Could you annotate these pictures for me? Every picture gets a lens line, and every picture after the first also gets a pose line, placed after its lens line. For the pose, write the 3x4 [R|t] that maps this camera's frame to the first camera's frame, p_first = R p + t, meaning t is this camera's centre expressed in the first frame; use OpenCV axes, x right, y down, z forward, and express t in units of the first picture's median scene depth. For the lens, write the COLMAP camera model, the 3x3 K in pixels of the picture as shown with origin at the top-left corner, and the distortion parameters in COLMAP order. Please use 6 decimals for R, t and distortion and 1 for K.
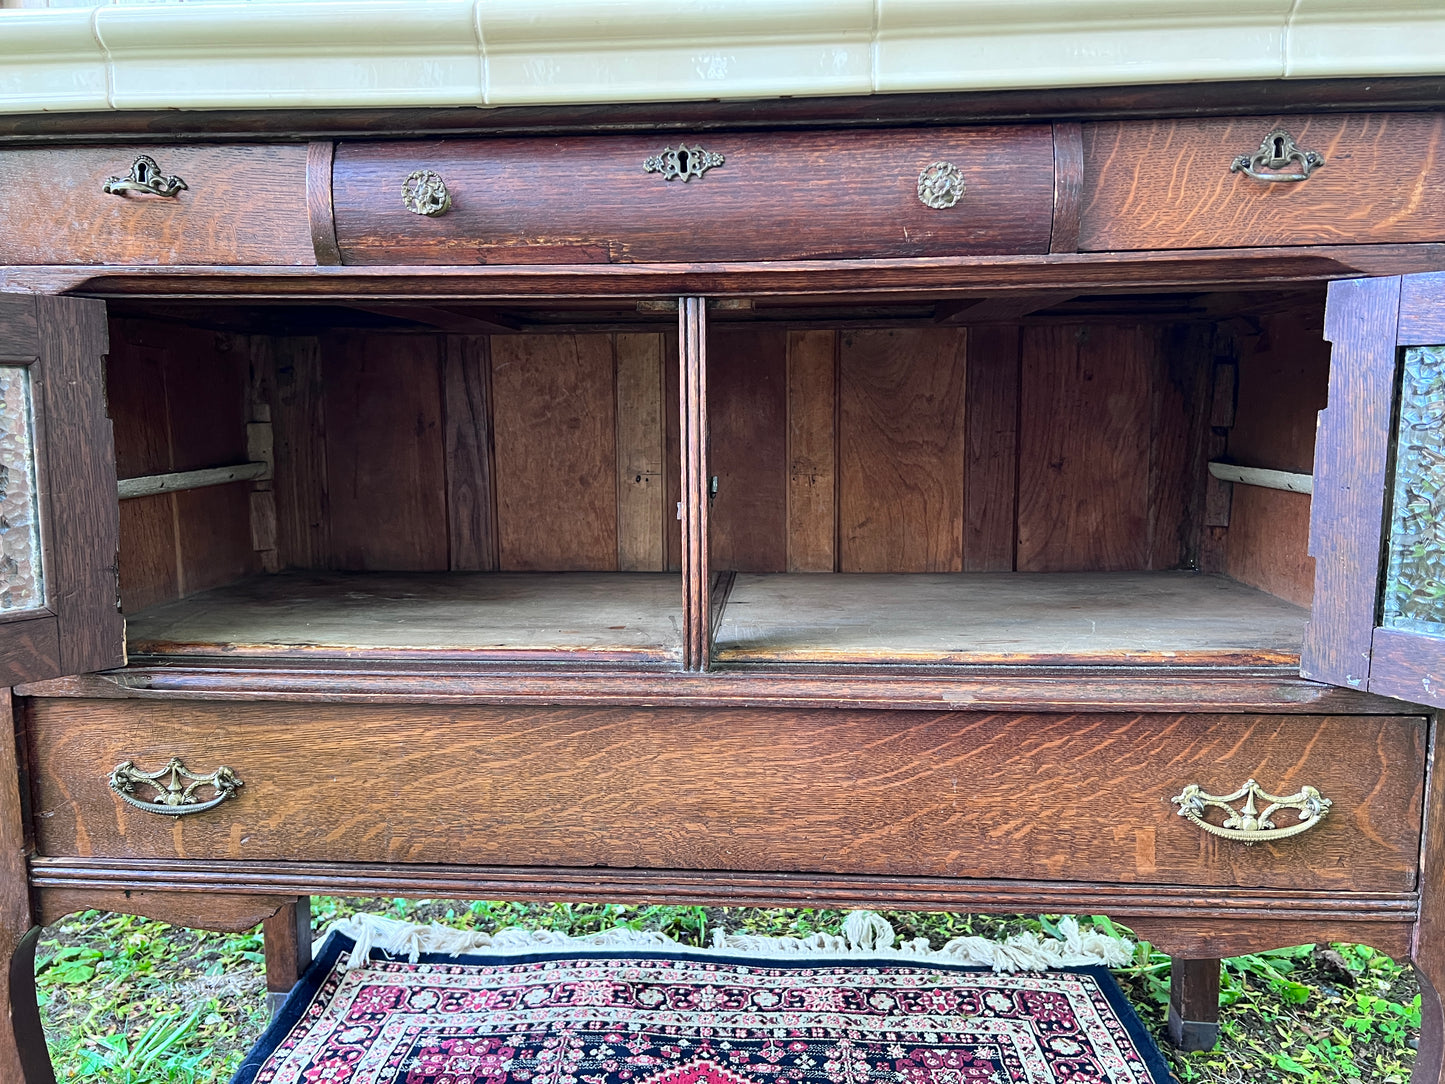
lens RADIAL K [[1089.3, 0, 712.7], [0, 1089.3, 539.5], [0, 0, 1]] dist [0.025135, -0.032066]
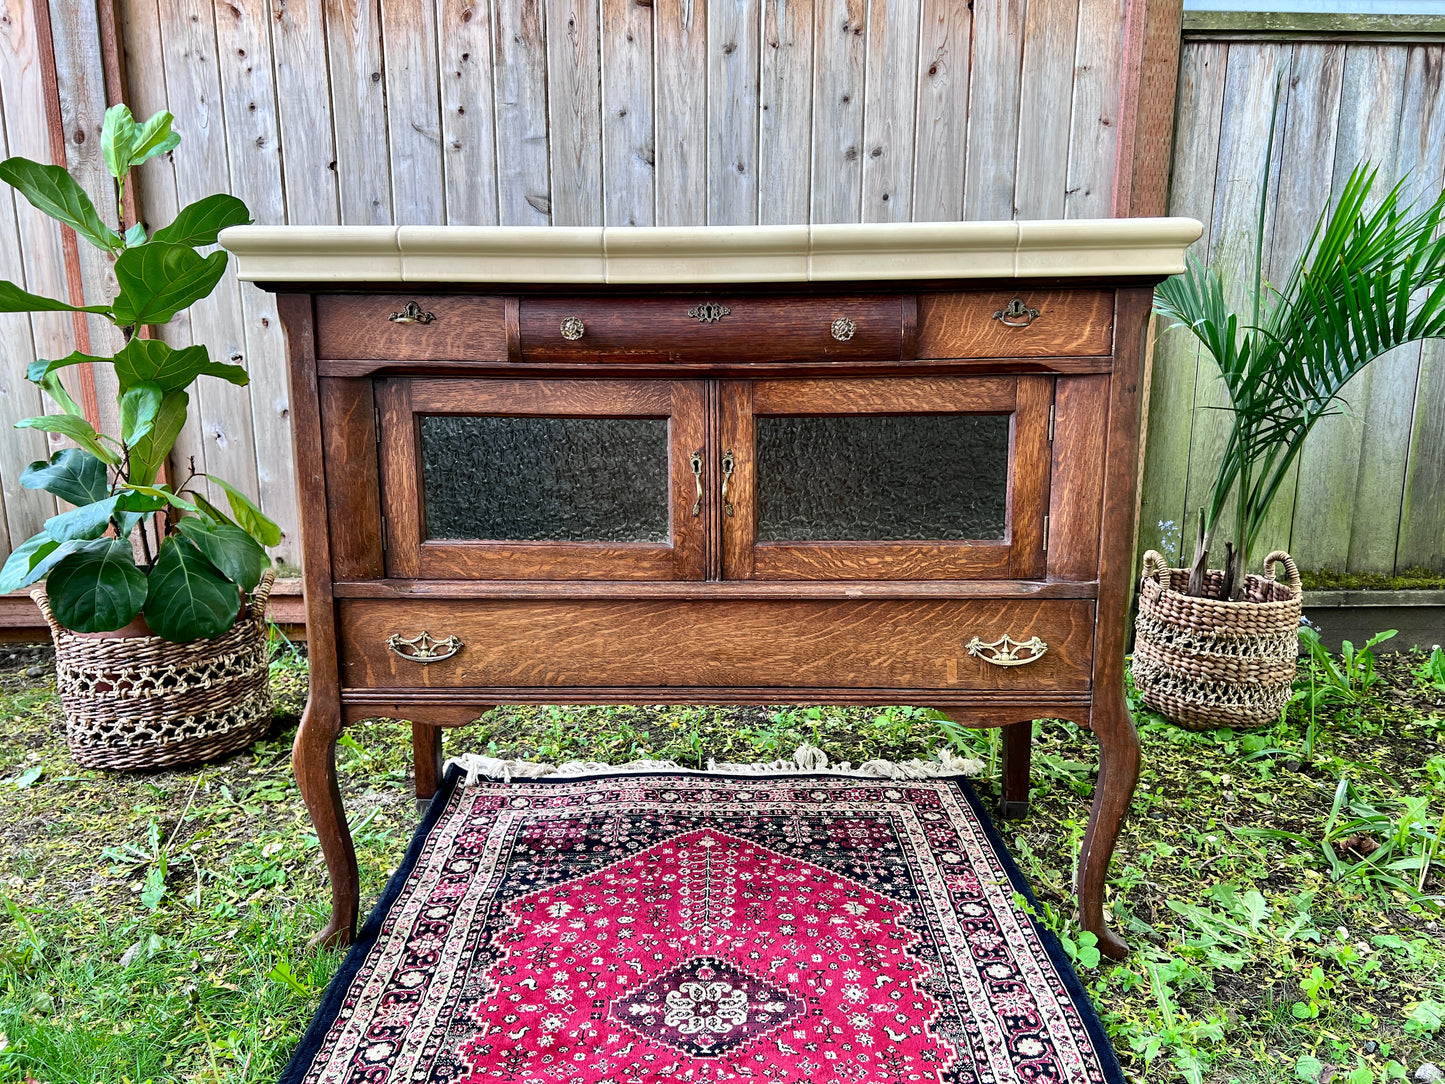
lens RADIAL K [[1098.0, 0, 715.6], [0, 1098.0, 547.7], [0, 0, 1]] dist [0.012085, -0.013472]
pose [[0.998921, -0.008396, 0.045678, -0.065328], [0.005169, 0.997512, 0.070309, -0.043633], [-0.046155, -0.069997, 0.996479, -0.569884]]
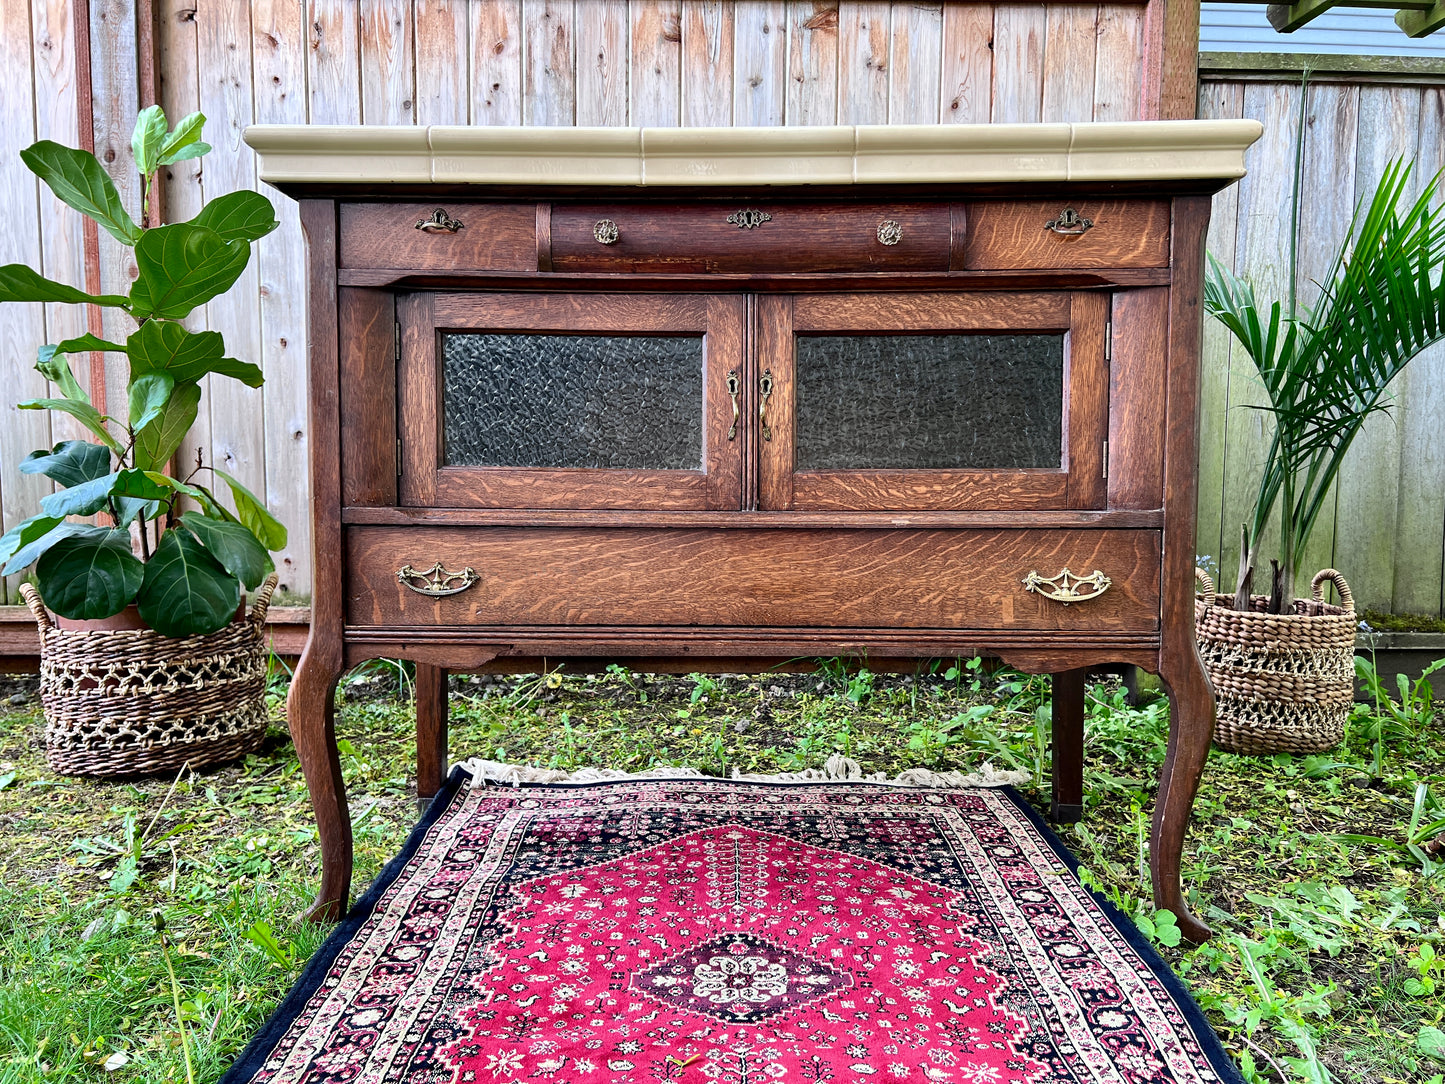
lens RADIAL K [[1097.9, 0, 722.5], [0, 1097.9, 542.0], [0, 0, 1]] dist [0.010771, -0.011586]
pose [[0.998886, 0.006634, 0.046717, -0.094377], [-0.003942, 0.998339, -0.057482, 0.183584], [-0.047021, 0.057234, 0.997253, -0.485998]]
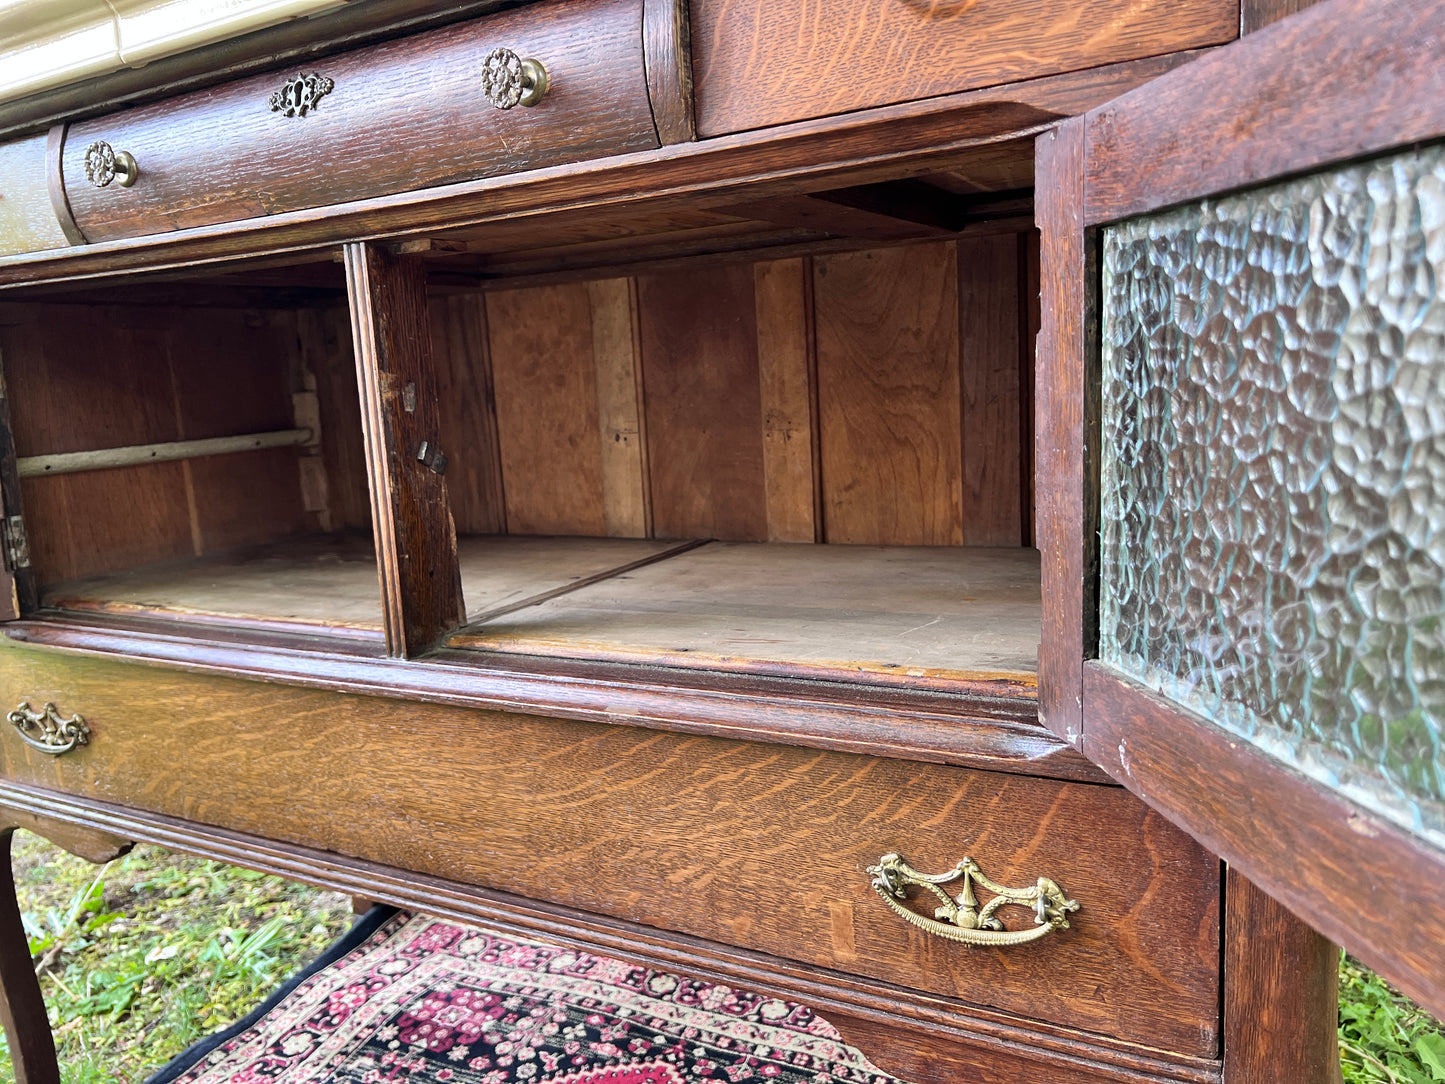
lens RADIAL K [[1097.9, 0, 722.5], [0, 1097.9, 542.0], [0, 0, 1]] dist [0.010771, -0.011586]
pose [[0.910750, 0.020736, -0.412438, 0.412311], [0.000362, 0.998698, 0.051009, -0.015025], [0.412959, -0.046605, 0.909556, 0.187098]]
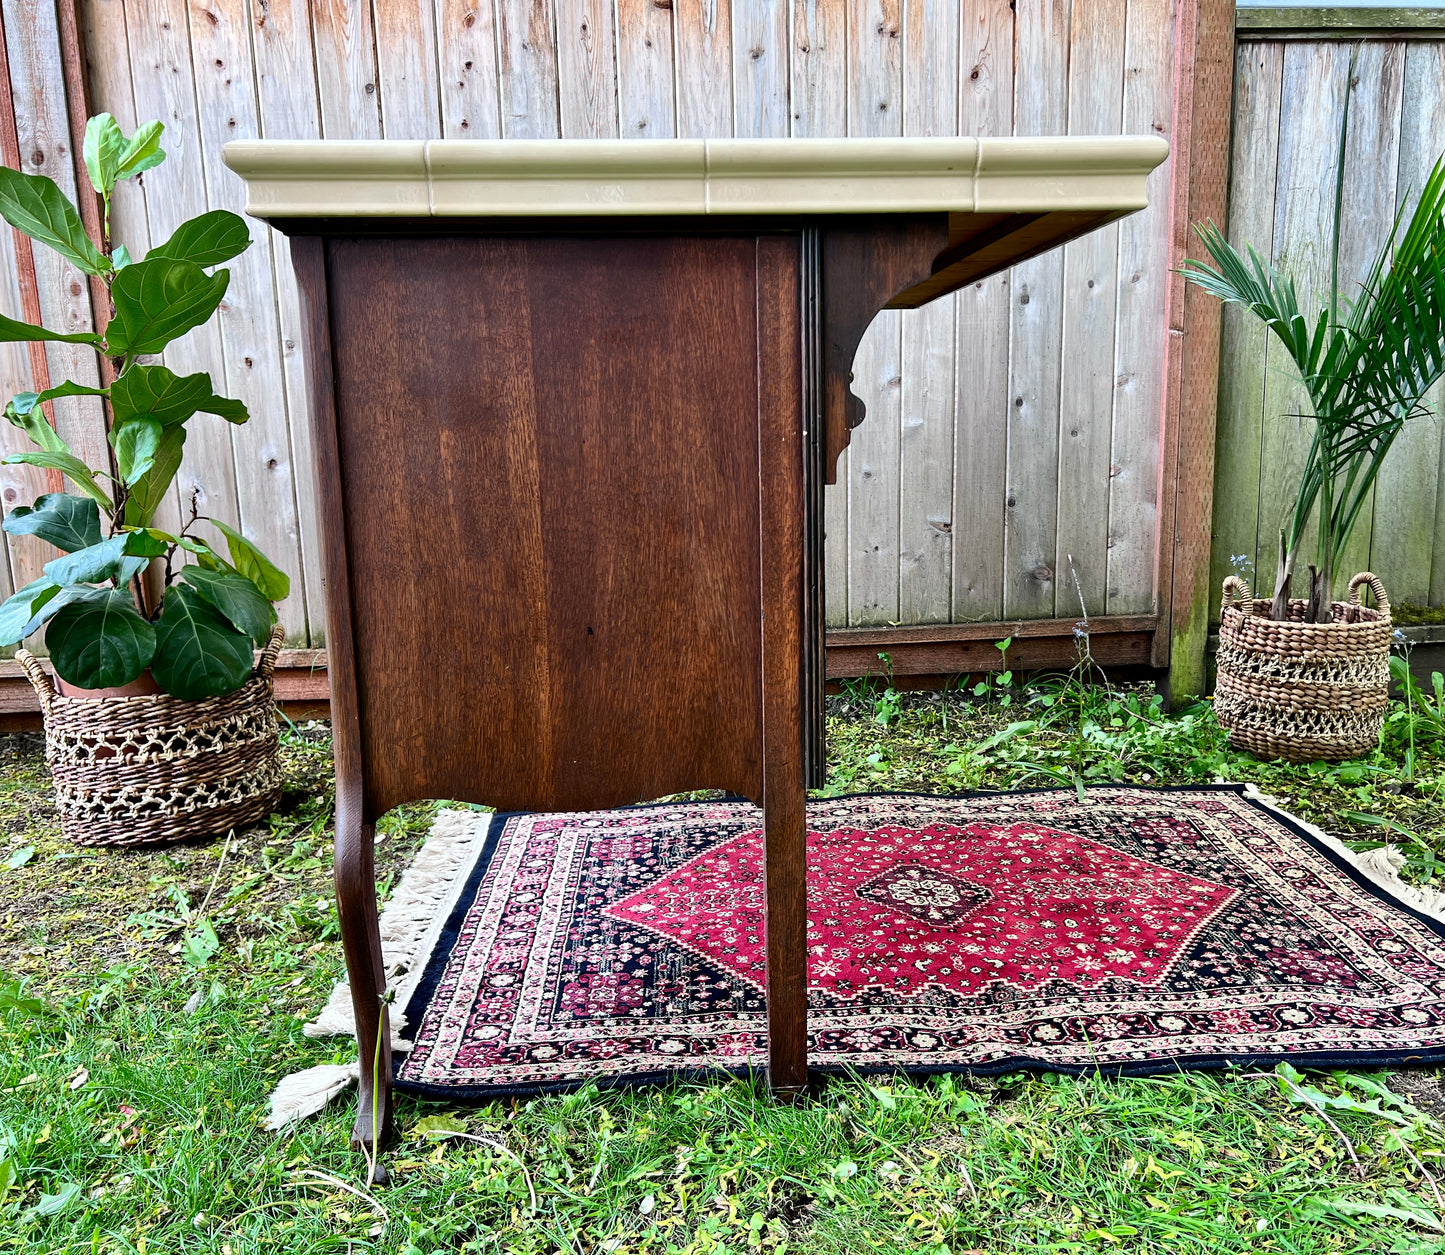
lens RADIAL K [[1276.5, 0, 743.5], [0, 1276.5, 646.8], [0, 0, 1]] dist [-0.003345, 0.010076]
pose [[0.994553, -0.041577, 0.095577, -0.225265], [0.036957, 0.998084, 0.049615, 0.092397], [-0.097457, -0.045812, 0.994185, -0.699147]]
